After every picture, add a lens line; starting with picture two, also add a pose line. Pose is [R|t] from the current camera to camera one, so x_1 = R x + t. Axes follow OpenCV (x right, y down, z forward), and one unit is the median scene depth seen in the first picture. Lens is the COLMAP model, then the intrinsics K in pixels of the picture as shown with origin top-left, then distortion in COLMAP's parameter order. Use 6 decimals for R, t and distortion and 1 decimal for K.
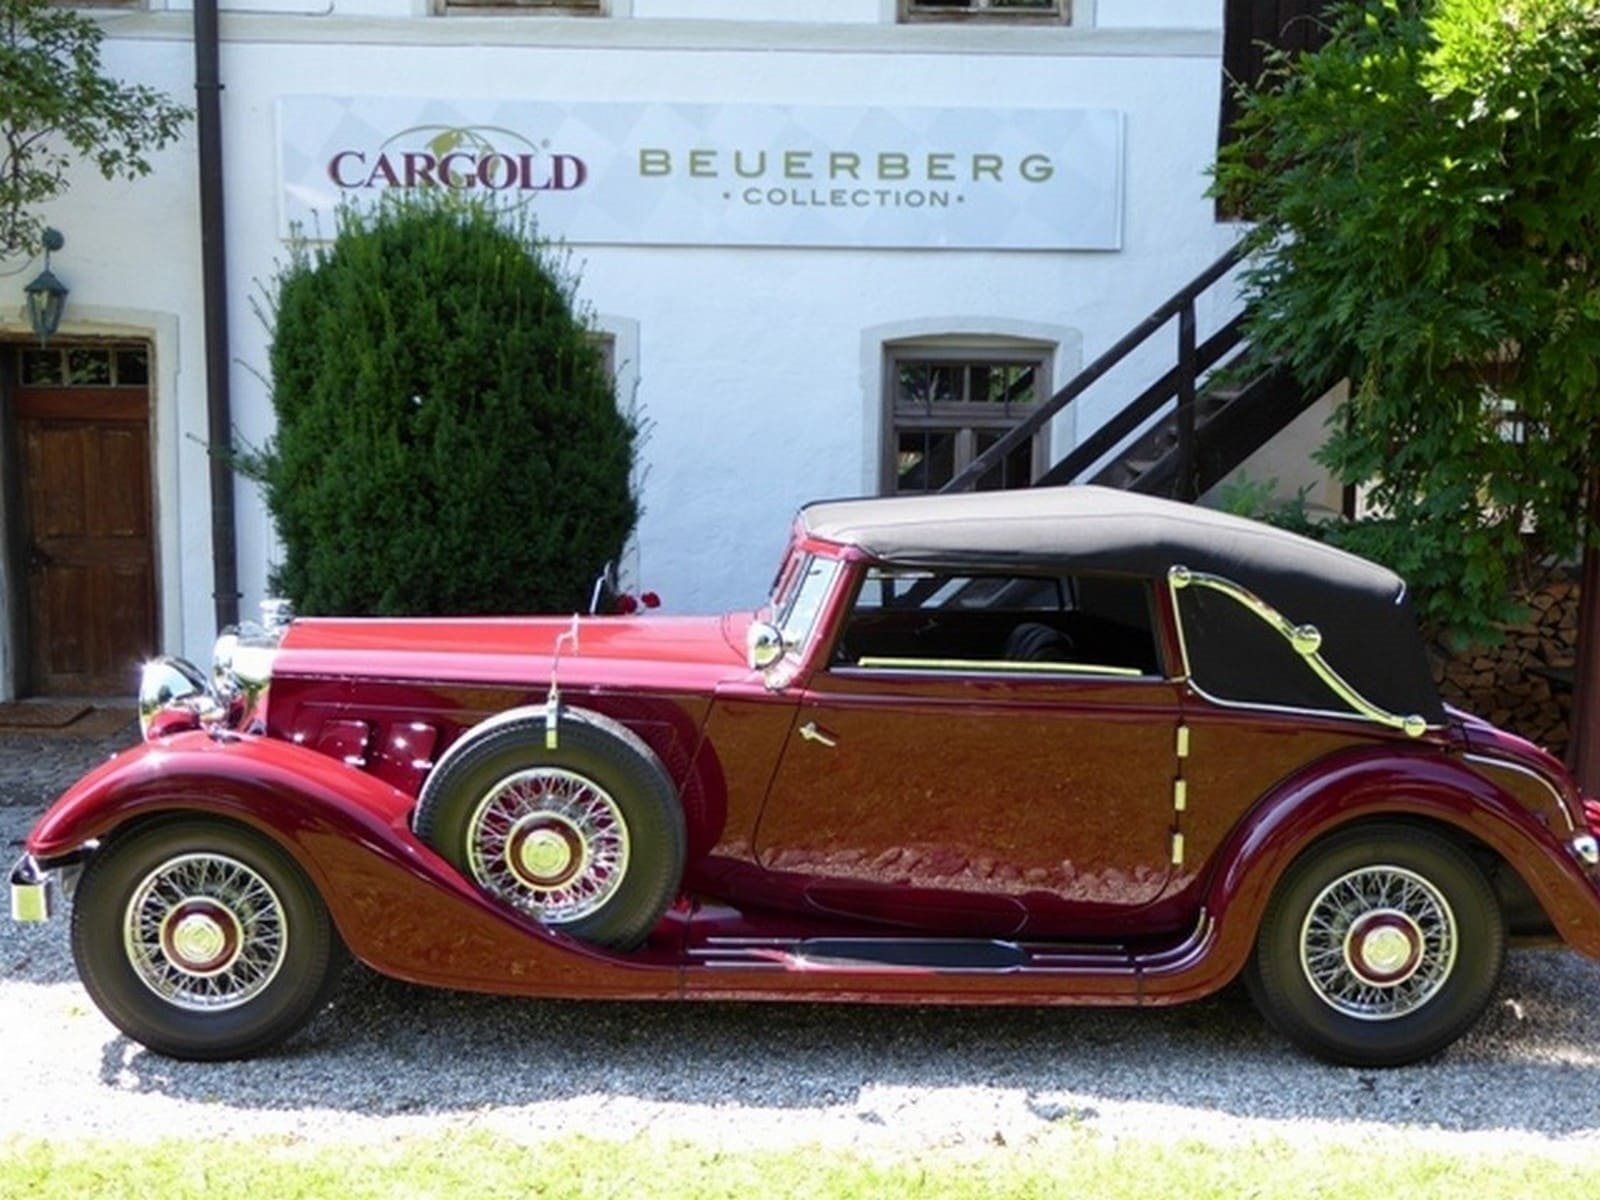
lens RADIAL K [[1784.7, 0, 800.0], [0, 1784.7, 600.0], [0, 0, 1]] dist [0.023597, 0.005900]
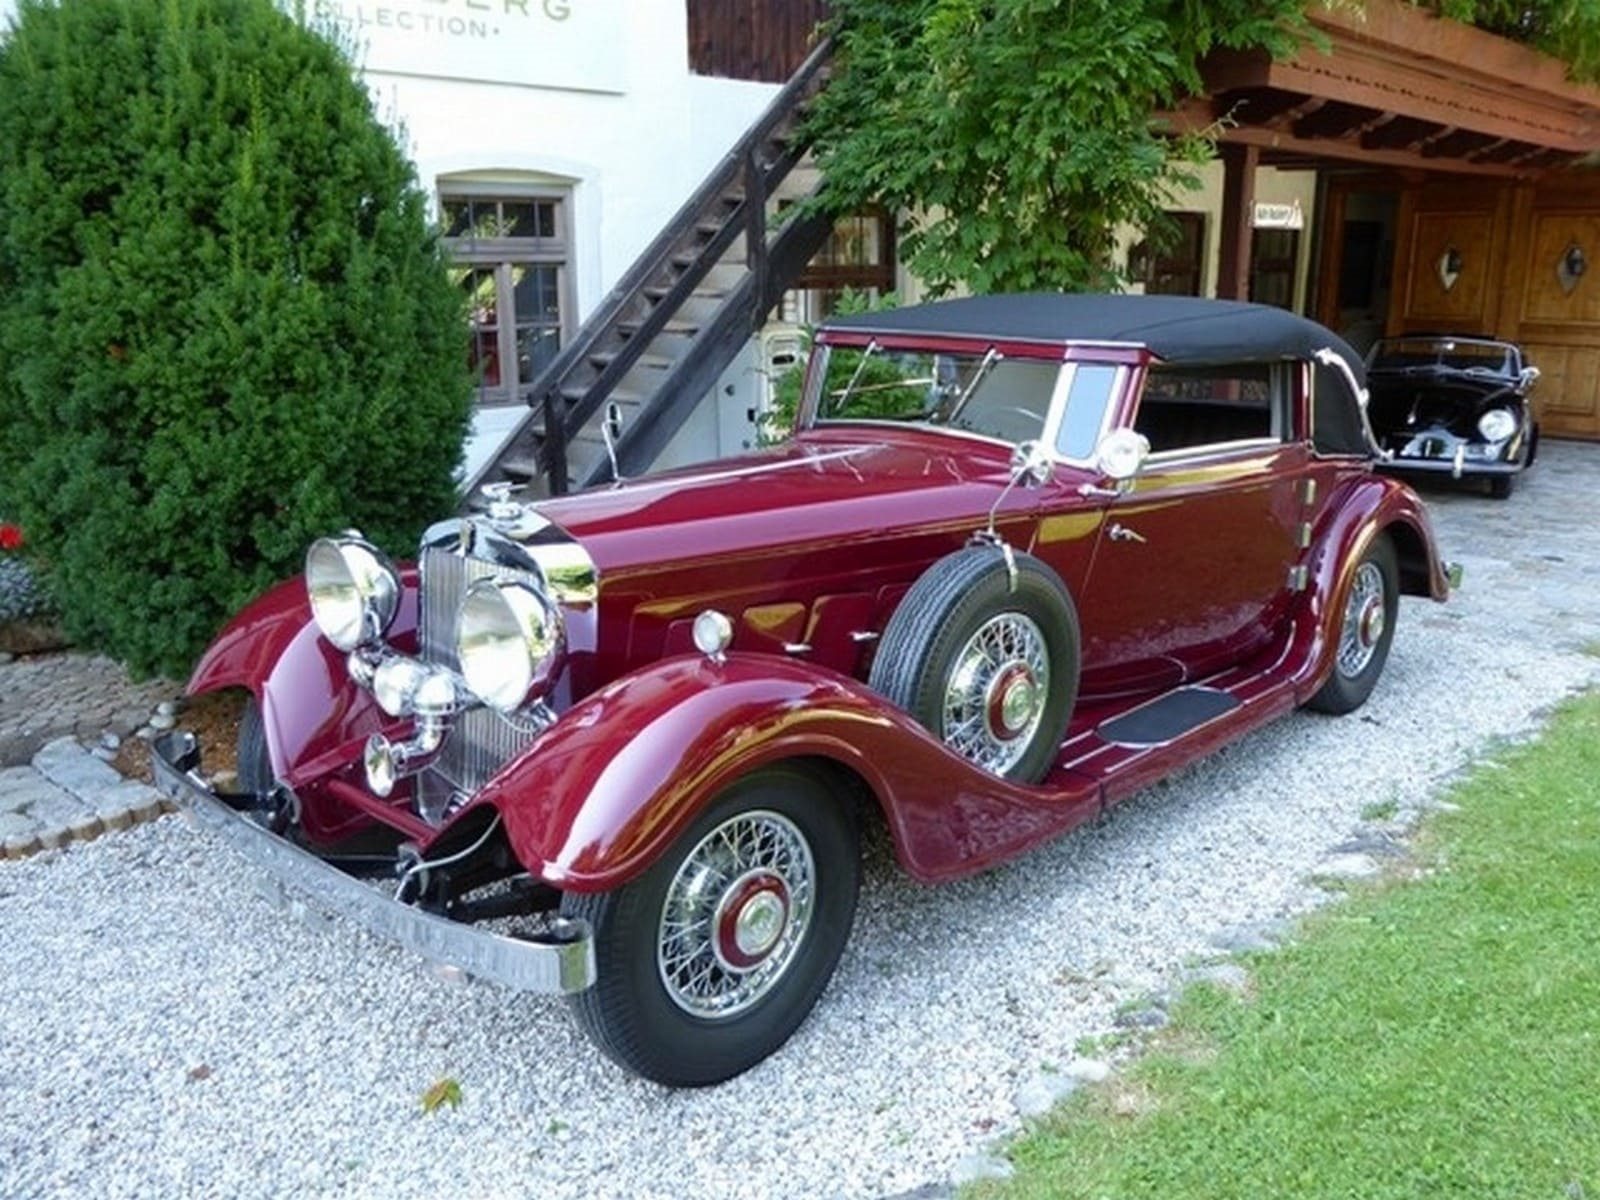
lens RADIAL K [[1358.5, 0, 800.0], [0, 1358.5, 600.0], [0, 0, 1]] dist [-0.007031, -0.004026]
pose [[0.707783, -0.191871, 0.679874, -0.407567], [0.100356, 0.979957, 0.172084, -0.025547], [-0.699265, -0.053569, 0.712853, 0.344436]]
